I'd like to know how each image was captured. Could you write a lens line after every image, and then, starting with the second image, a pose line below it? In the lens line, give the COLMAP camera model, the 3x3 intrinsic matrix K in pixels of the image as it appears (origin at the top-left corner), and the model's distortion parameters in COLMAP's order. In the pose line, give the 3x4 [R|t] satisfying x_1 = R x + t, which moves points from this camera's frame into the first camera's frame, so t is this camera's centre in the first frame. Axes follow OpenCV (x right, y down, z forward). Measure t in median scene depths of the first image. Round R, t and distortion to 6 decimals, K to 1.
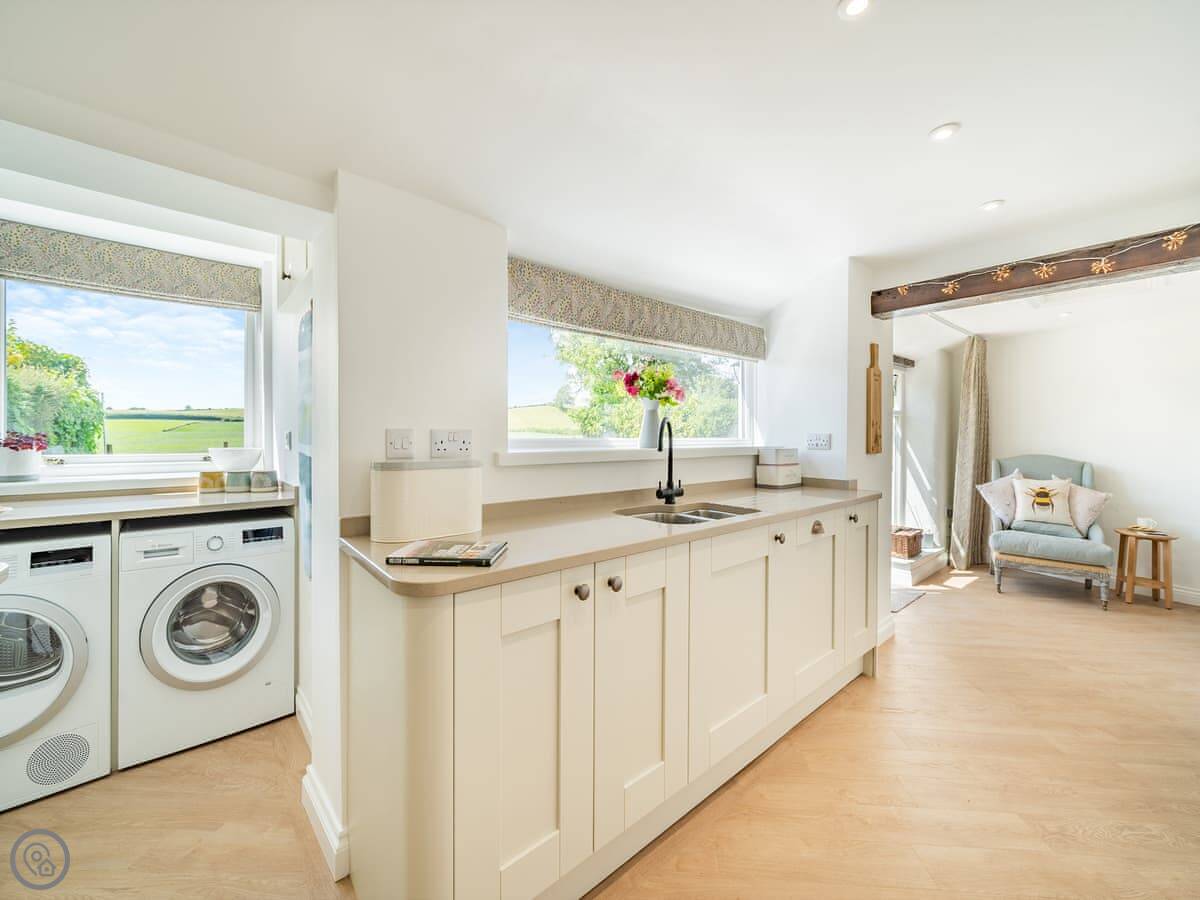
lens RADIAL K [[496.8, 0, 599.5], [0, 496.8, 441.6], [0, 0, 1]] dist [0.000256, 0.000055]
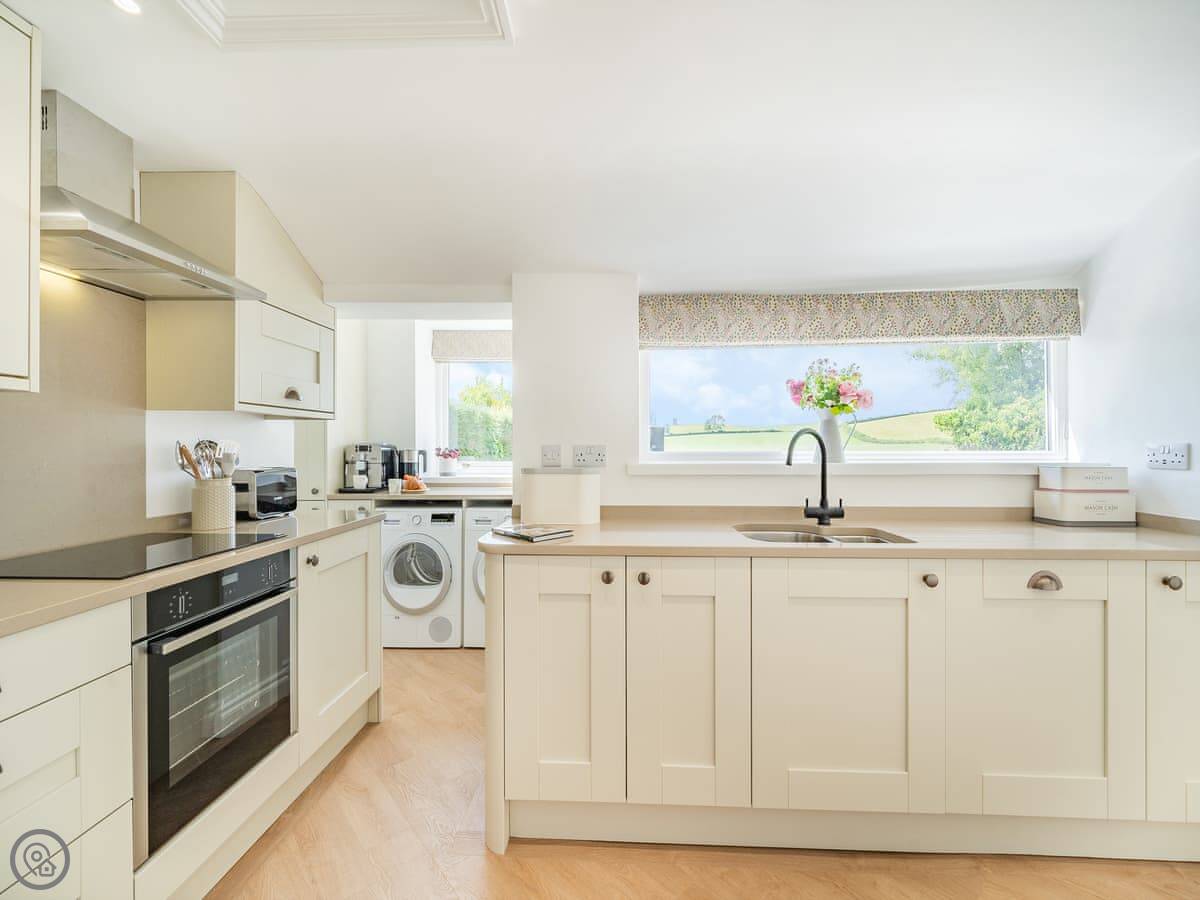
lens RADIAL K [[540.8, 0, 600.0], [0, 540.8, 450.0], [0, 0, 1]] dist [-0.000921, -0.000287]
pose [[0.694859, -0.002716, -0.719140, 0.556824], [-0.003729, 0.999966, -0.007379, -0.000519], [0.719136, 0.007809, 0.694826, 0.036621]]
